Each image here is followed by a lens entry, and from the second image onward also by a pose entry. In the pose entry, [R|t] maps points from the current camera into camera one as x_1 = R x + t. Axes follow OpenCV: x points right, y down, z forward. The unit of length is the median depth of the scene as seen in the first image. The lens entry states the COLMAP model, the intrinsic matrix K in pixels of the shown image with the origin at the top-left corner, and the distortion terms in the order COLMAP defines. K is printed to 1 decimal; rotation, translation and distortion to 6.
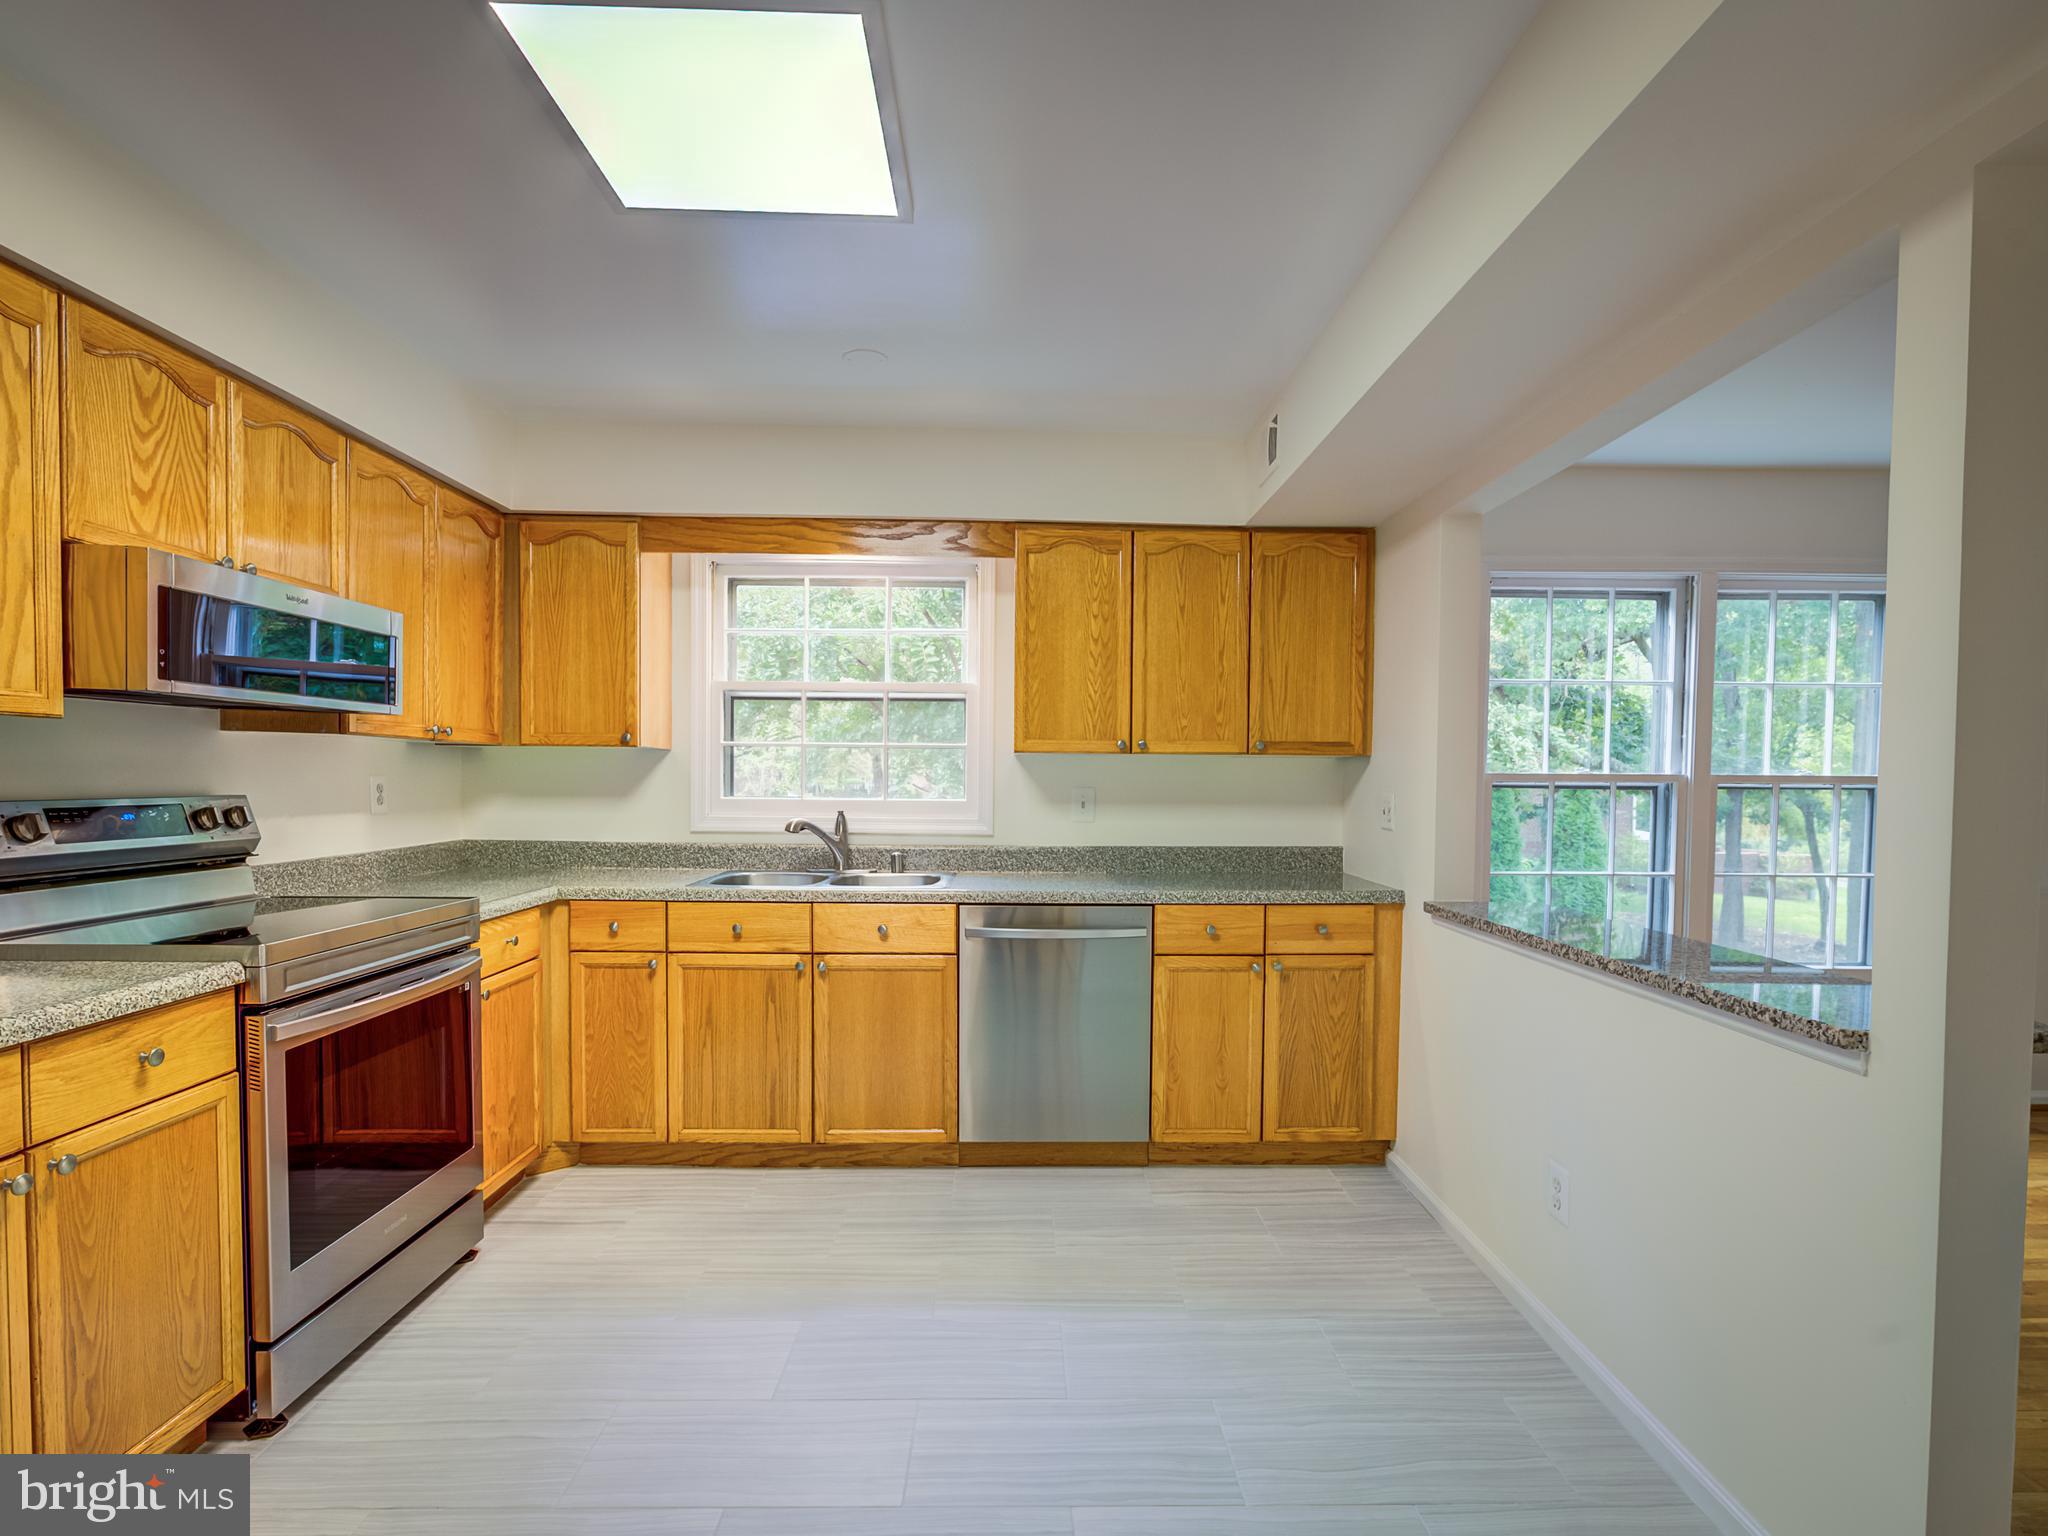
lens RADIAL K [[1009.0, 0, 1041.5], [0, 1009.0, 798.4], [0, 0, 1]] dist [-0.007754, 0.003989]
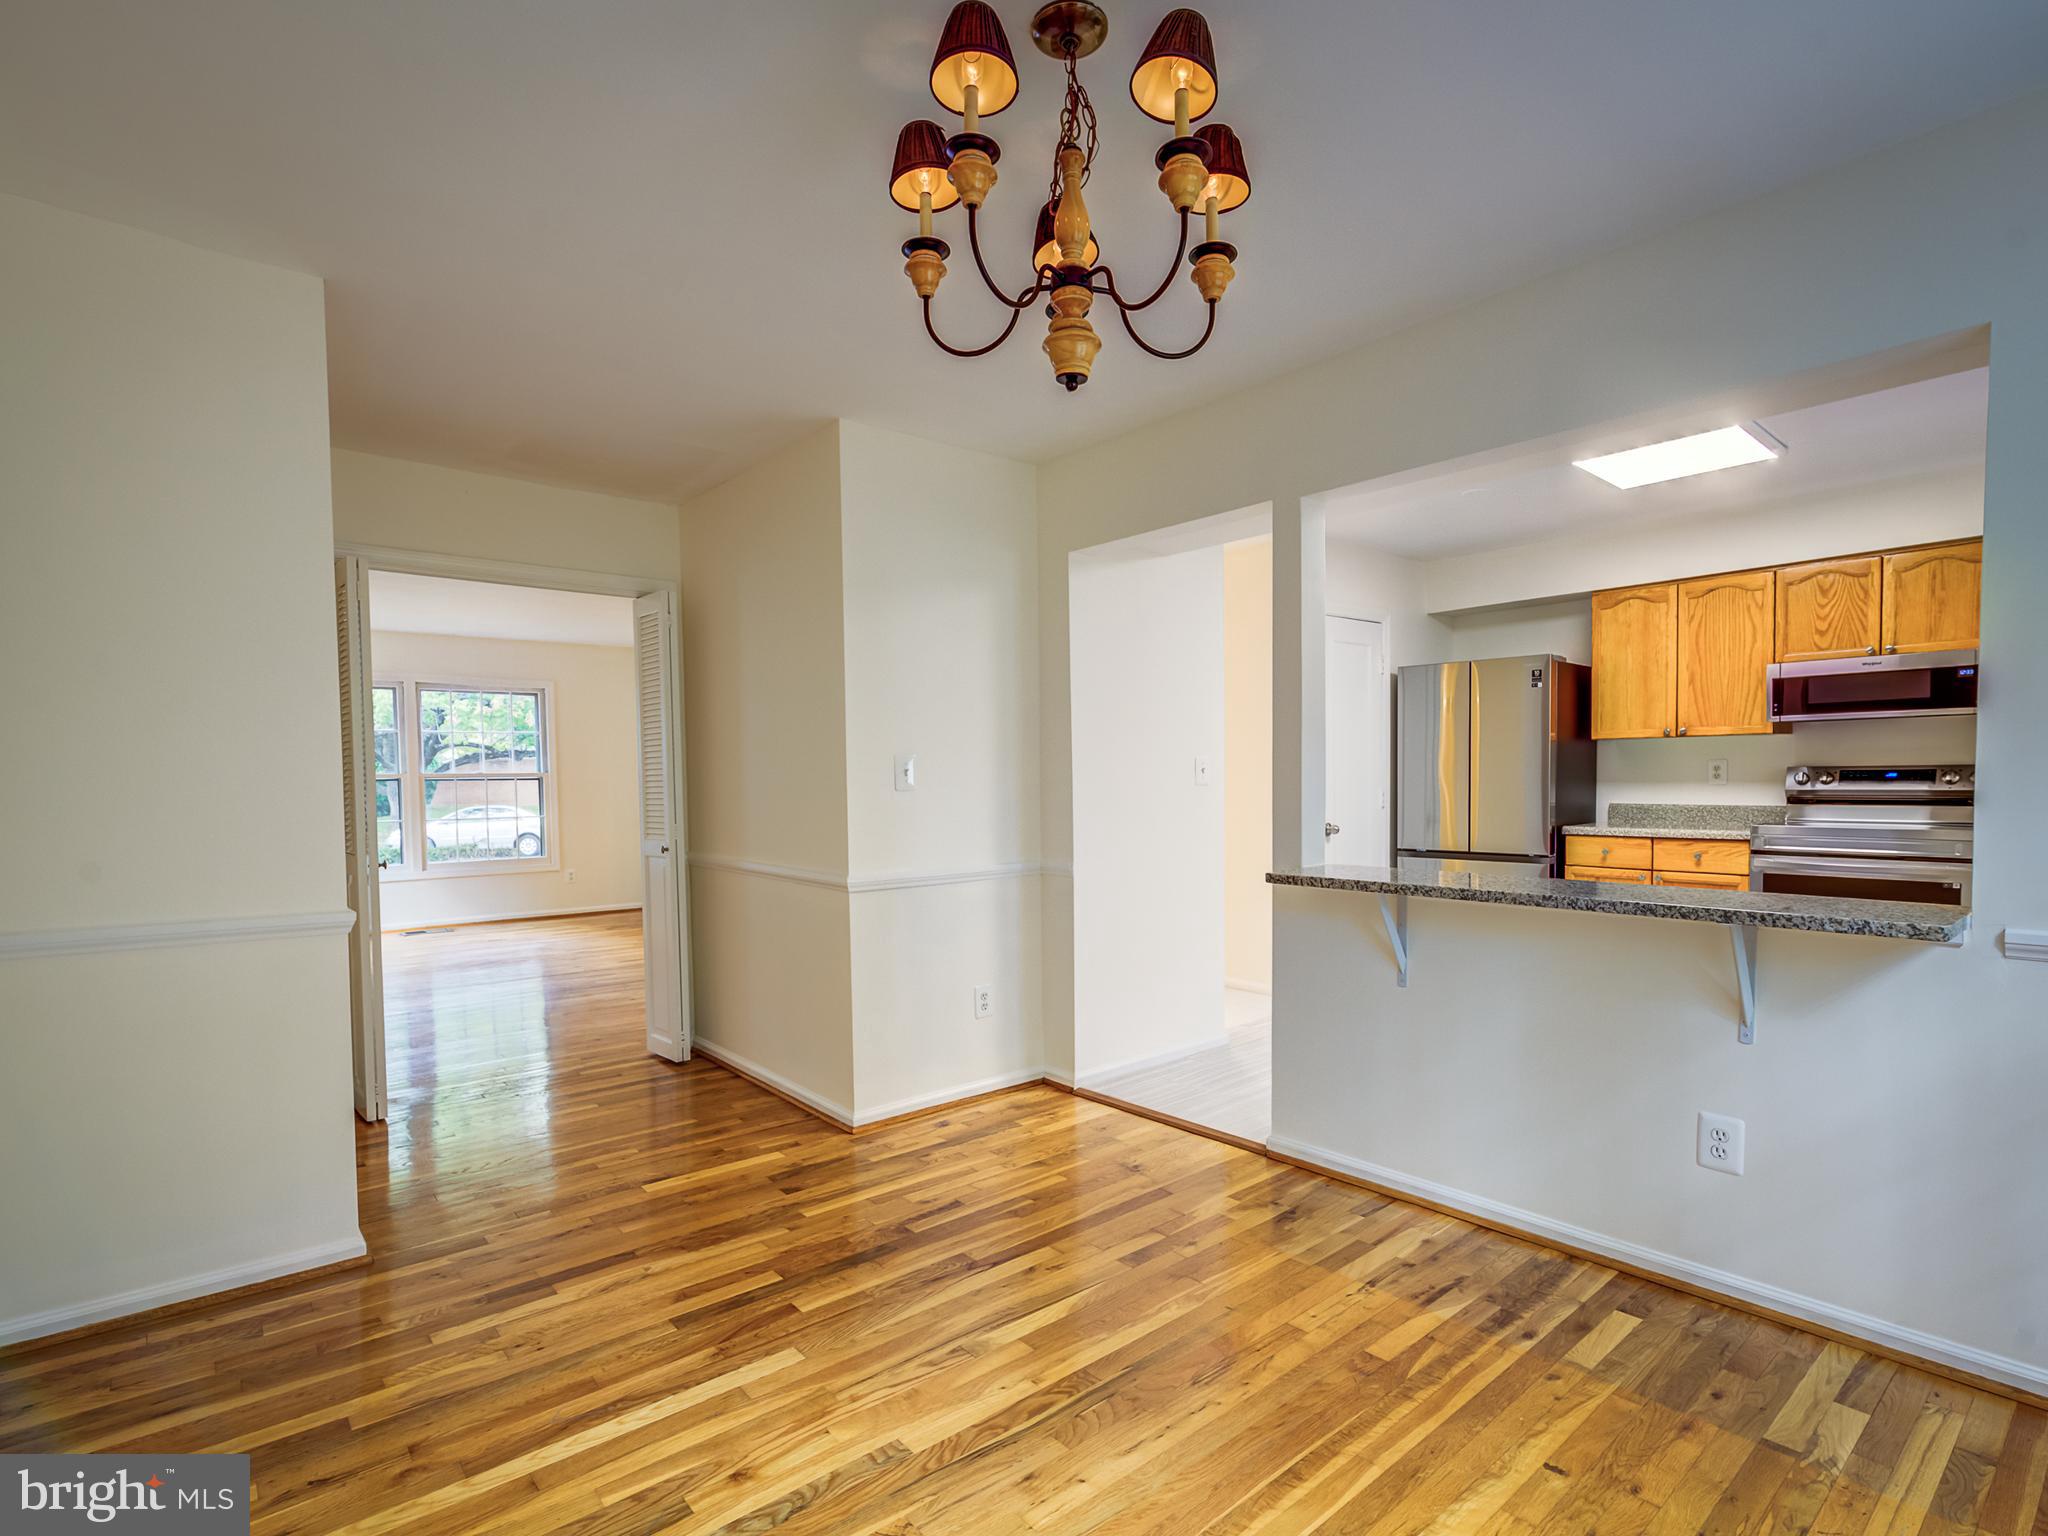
lens RADIAL K [[1009.0, 0, 1043.6], [0, 1009.0, 803.6], [0, 0, 1]] dist [-0.007754, 0.003989]
pose [[-0.767089, 0.018623, -0.641271, 1.130294], [-0.007319, 0.999259, 0.037775, 0.007945], [0.641499, 0.033670, -0.766384, 0.952087]]
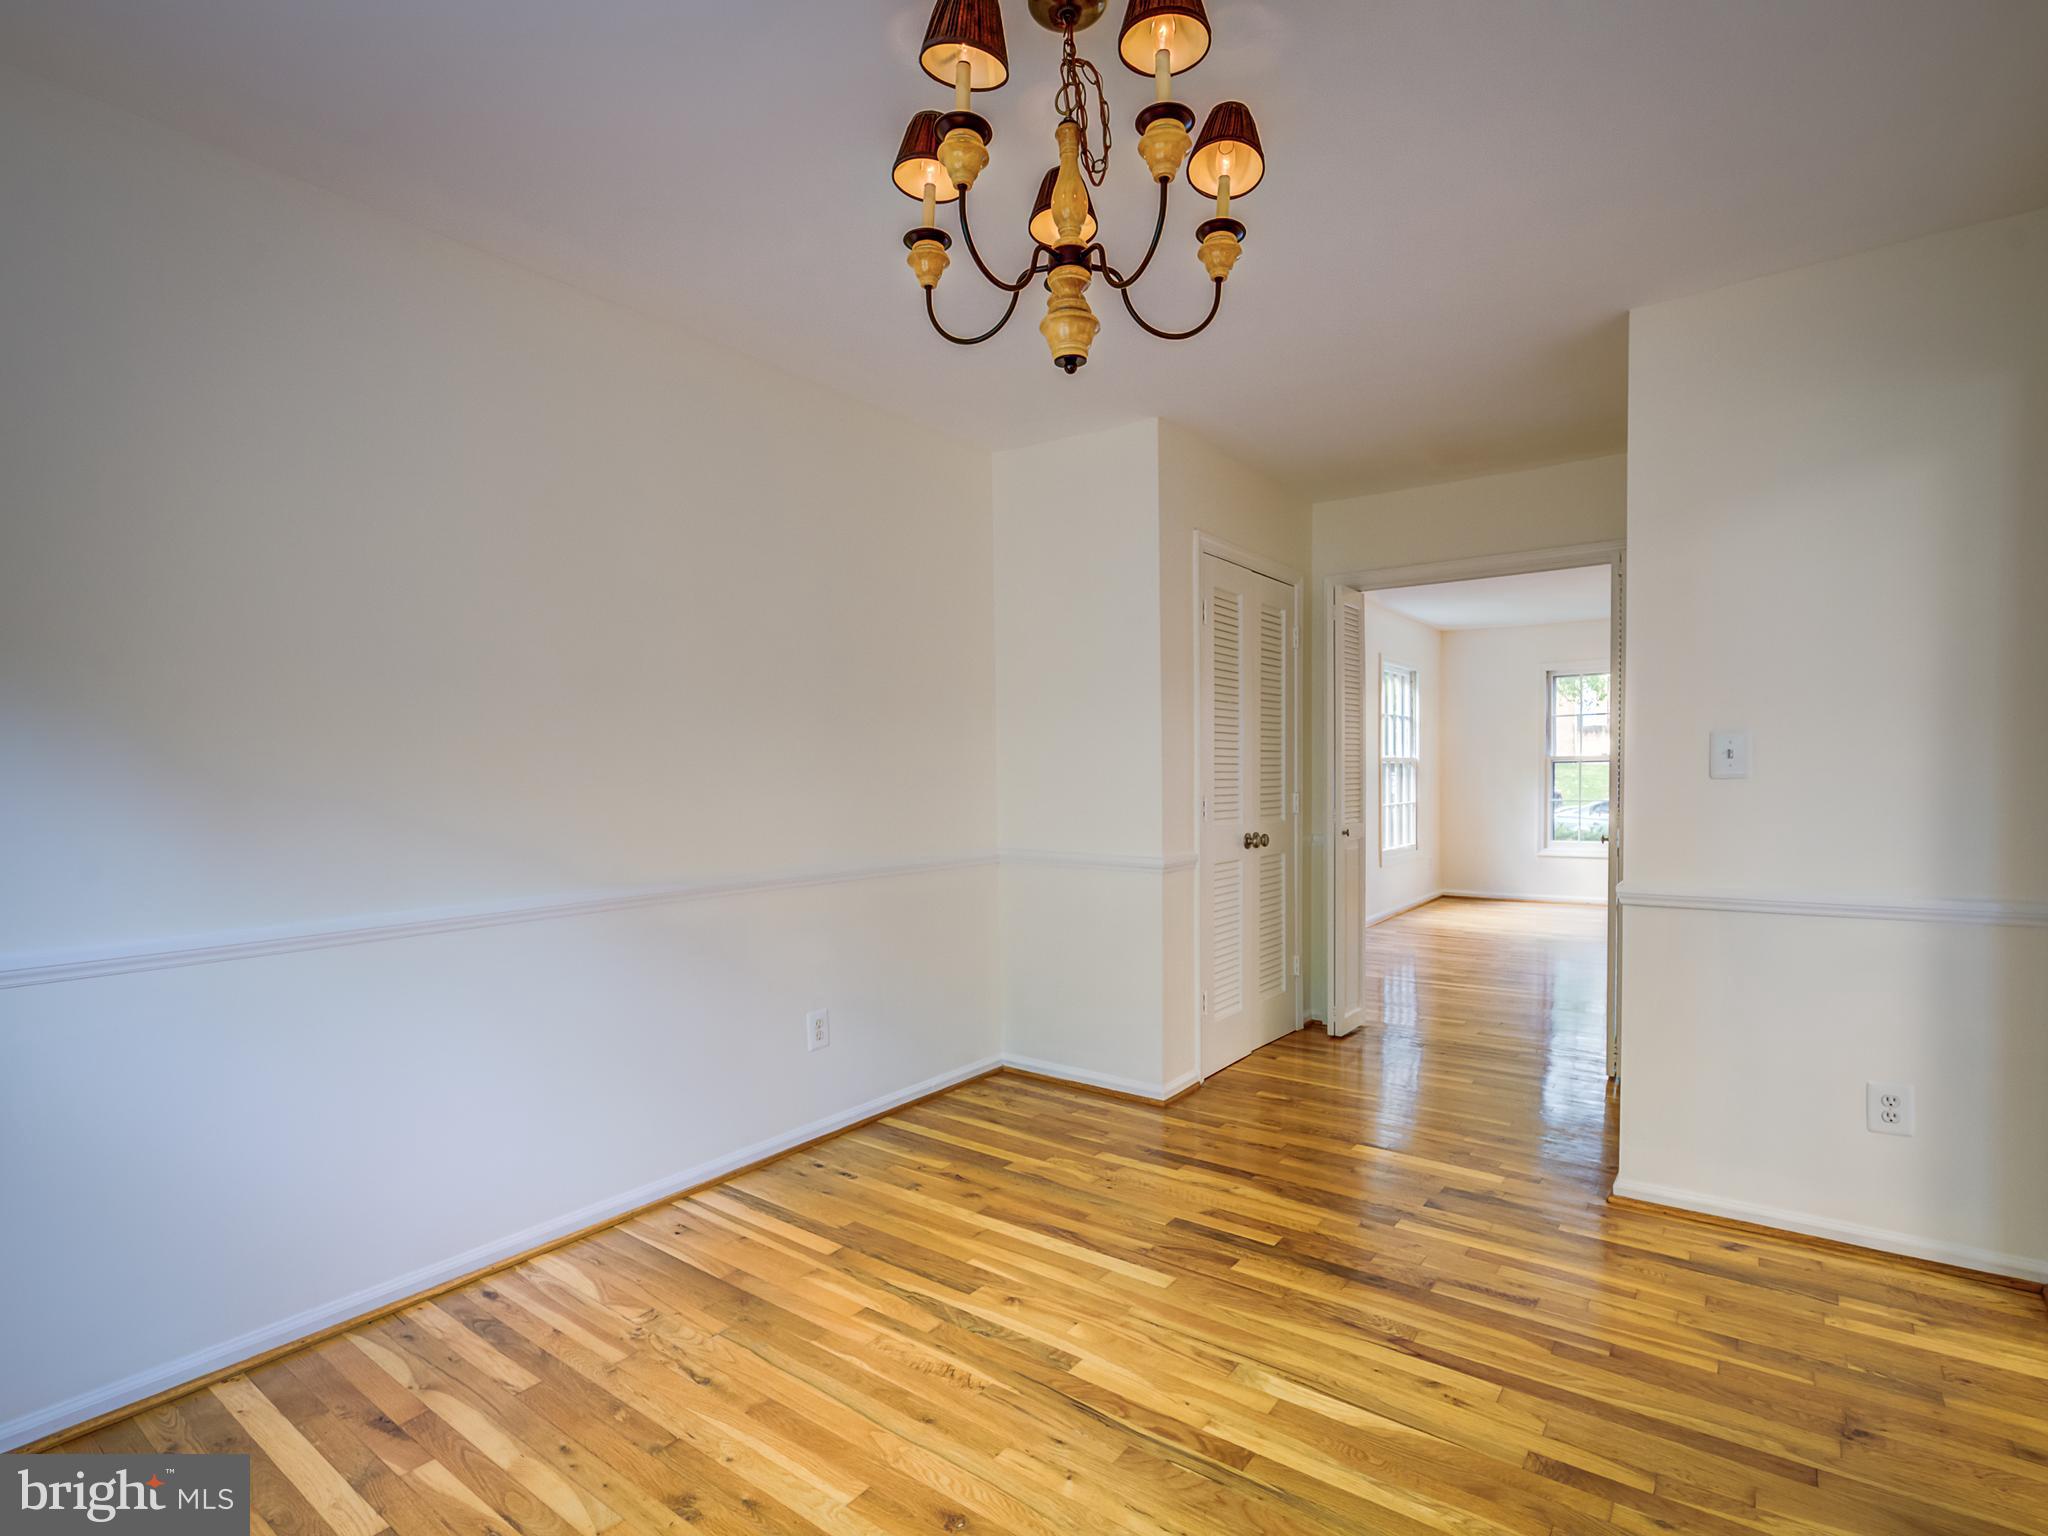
lens RADIAL K [[1009.0, 0, 1029.8], [0, 1009.0, 798.5], [0, 0, 1]] dist [-0.007754, 0.003989]
pose [[-0.794329, -0.010101, 0.607404, 0.525159], [0.021746, 0.998748, 0.045046, 0.005355], [-0.607098, 0.048990, -0.793115, 0.981261]]
